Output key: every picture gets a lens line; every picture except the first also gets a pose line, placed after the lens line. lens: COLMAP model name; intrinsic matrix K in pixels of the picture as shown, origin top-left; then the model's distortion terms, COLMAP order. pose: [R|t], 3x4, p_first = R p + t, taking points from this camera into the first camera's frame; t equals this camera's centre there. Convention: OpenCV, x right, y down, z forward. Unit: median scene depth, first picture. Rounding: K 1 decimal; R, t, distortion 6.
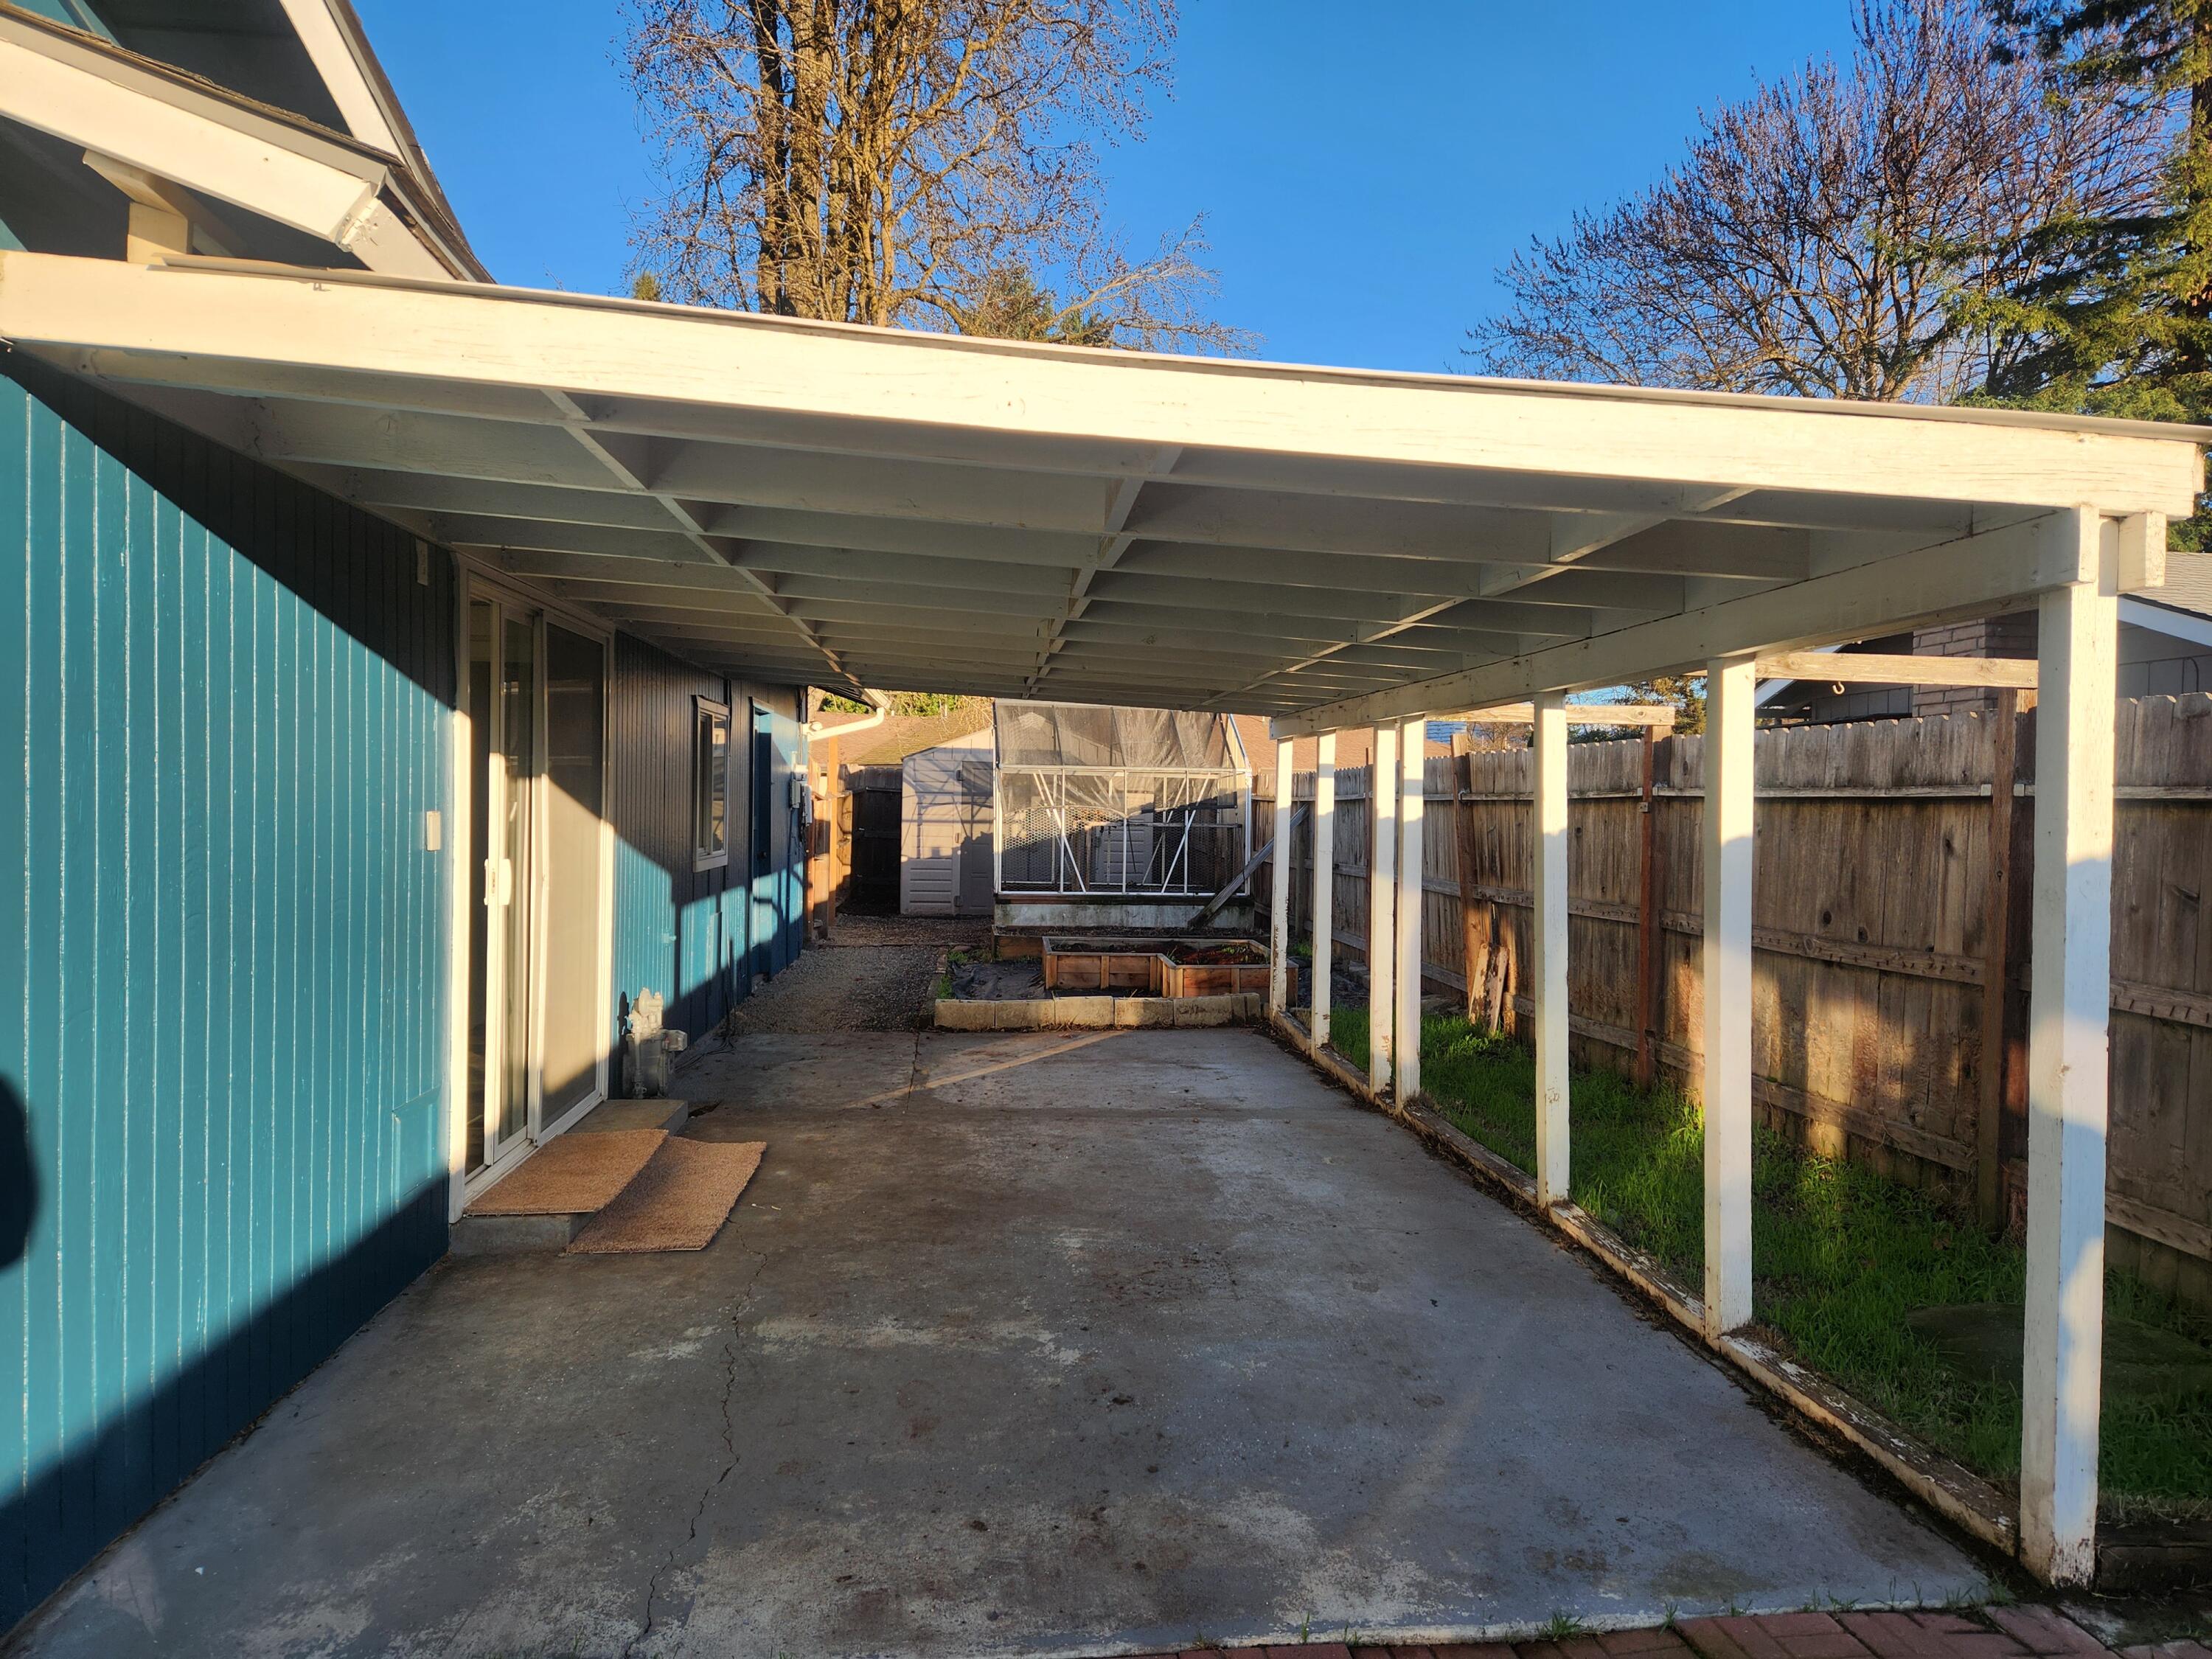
lens RADIAL K [[1439.6, 0, 1121.3], [0, 1439.6, 833.6], [0, 0, 1]] dist [0.092779, -0.079643]
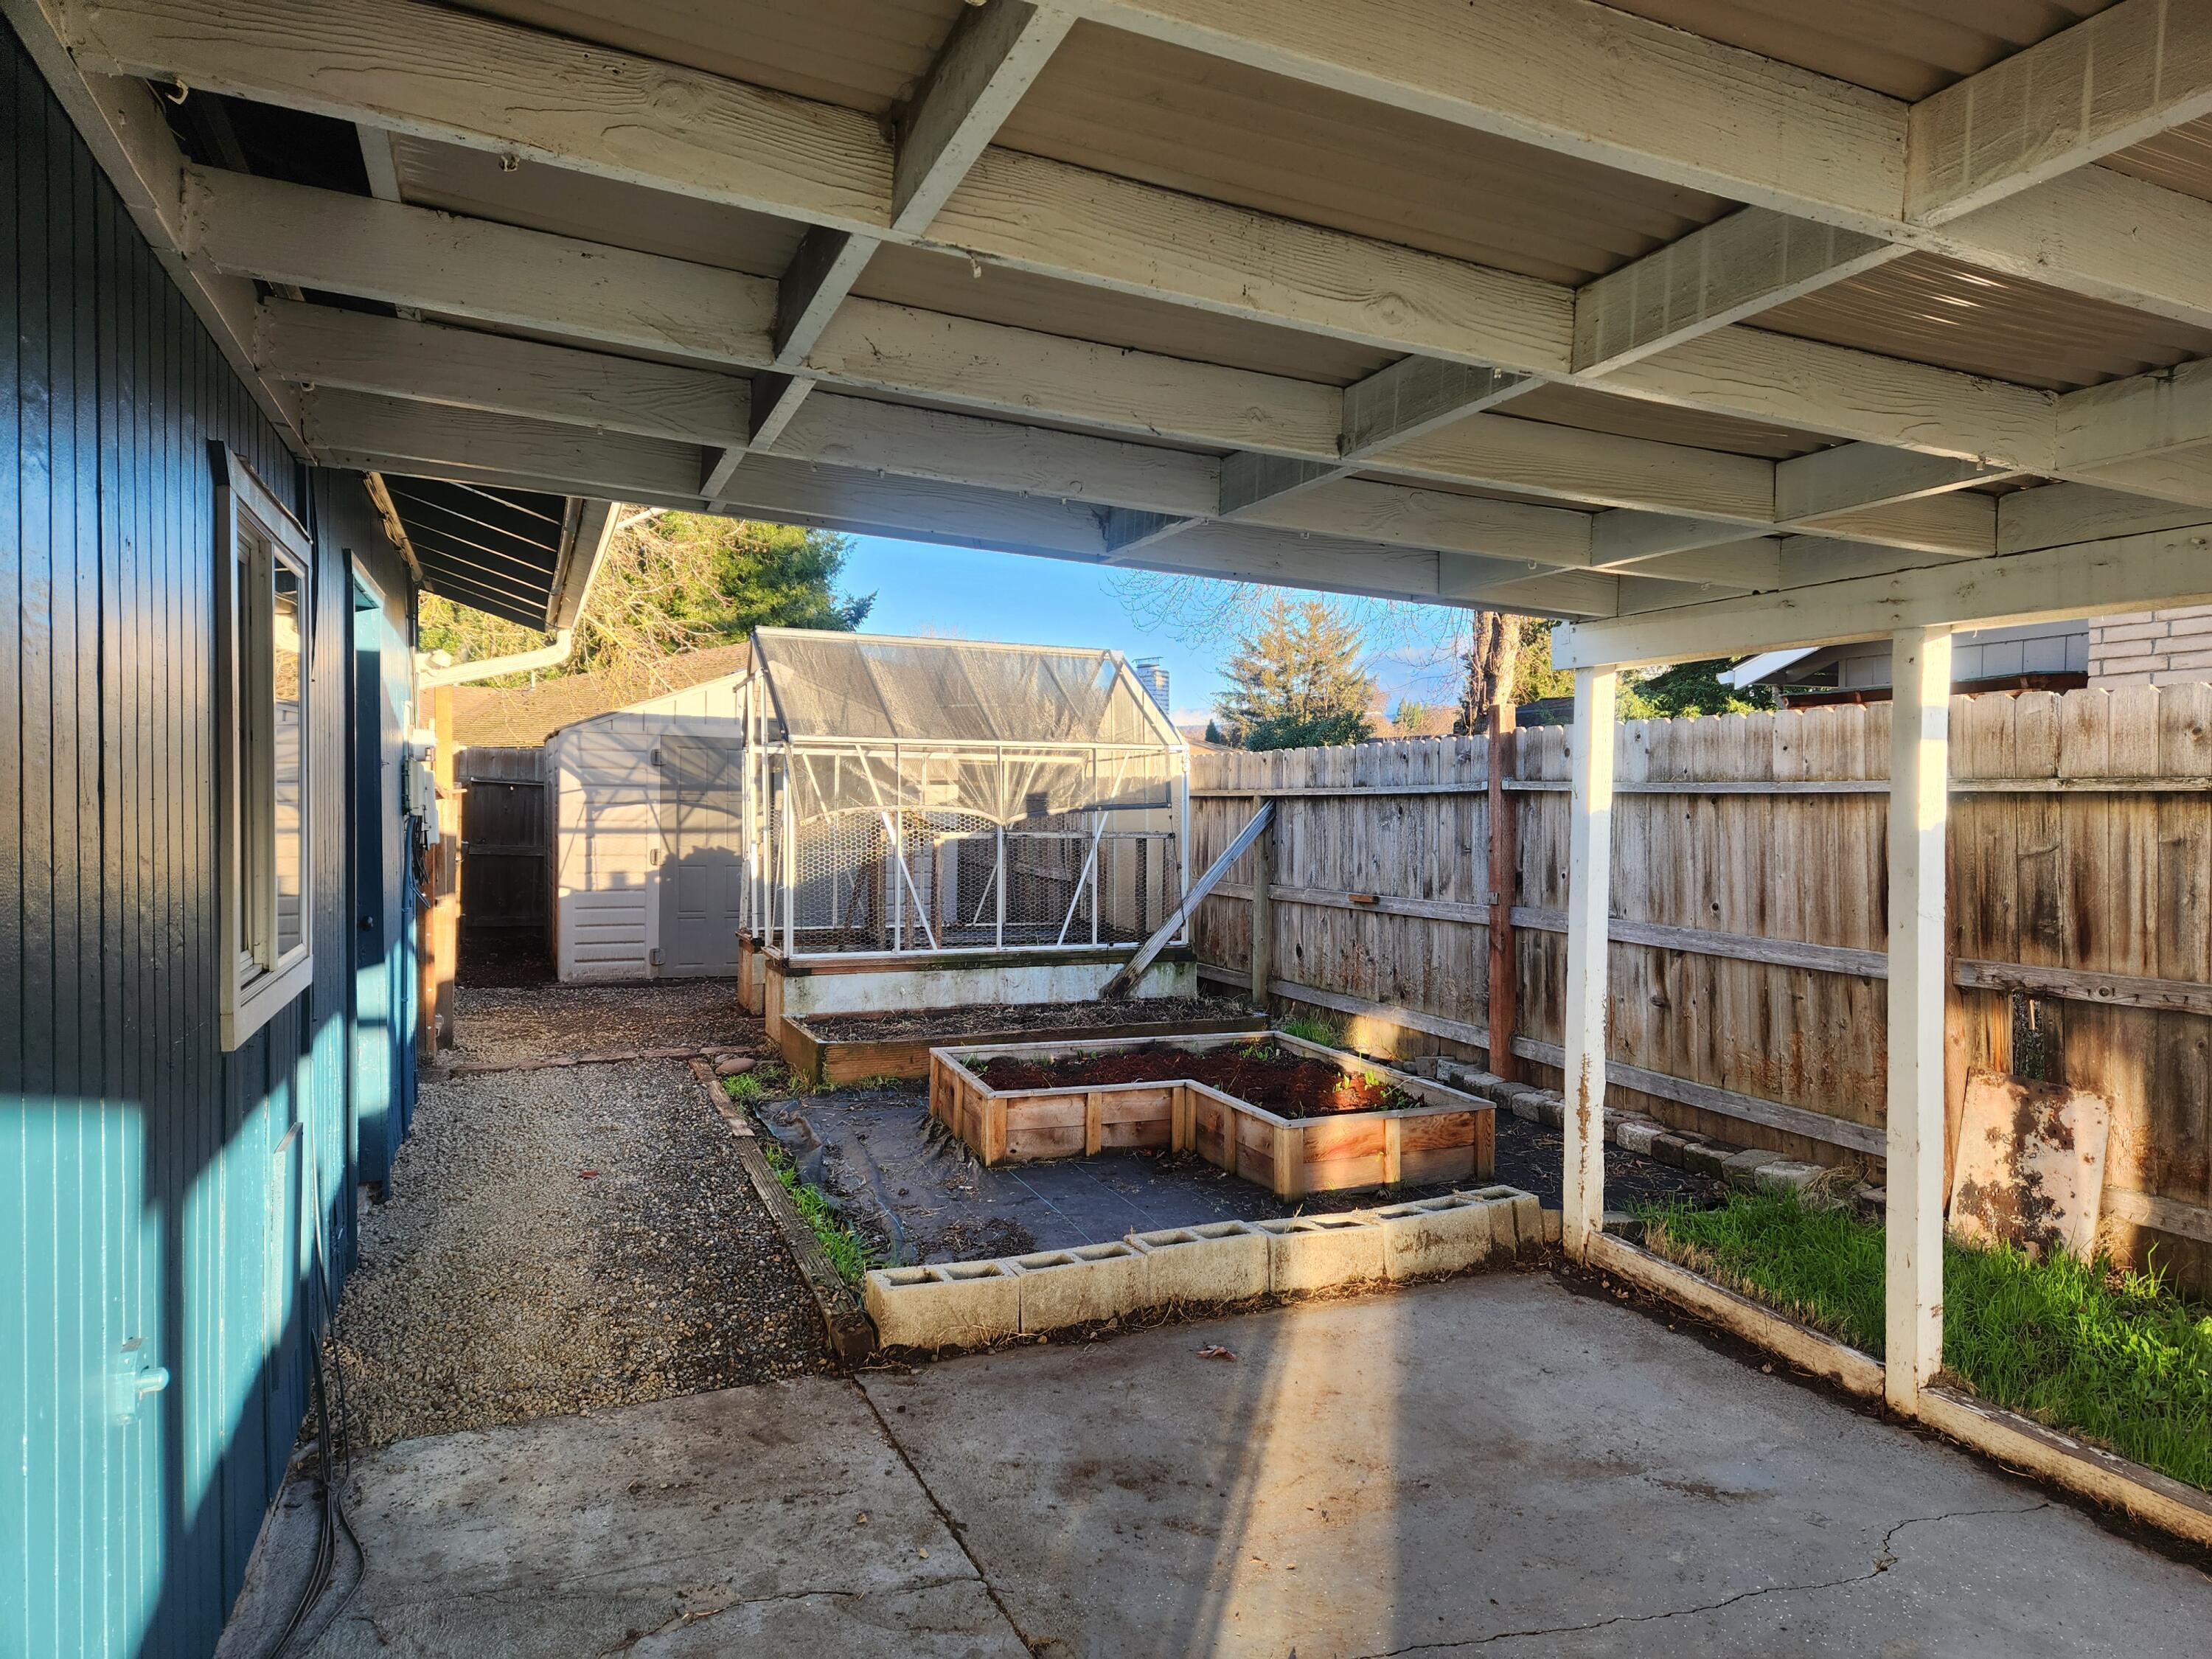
lens RADIAL K [[1439.6, 0, 1121.3], [0, 1439.6, 833.6], [0, 0, 1]] dist [0.092779, -0.079643]
pose [[0.956264, -0.013526, 0.292191, -0.125384], [0.012250, 0.999906, 0.006197, -0.010284], [-0.292247, -0.002346, 0.956340, 0.400093]]
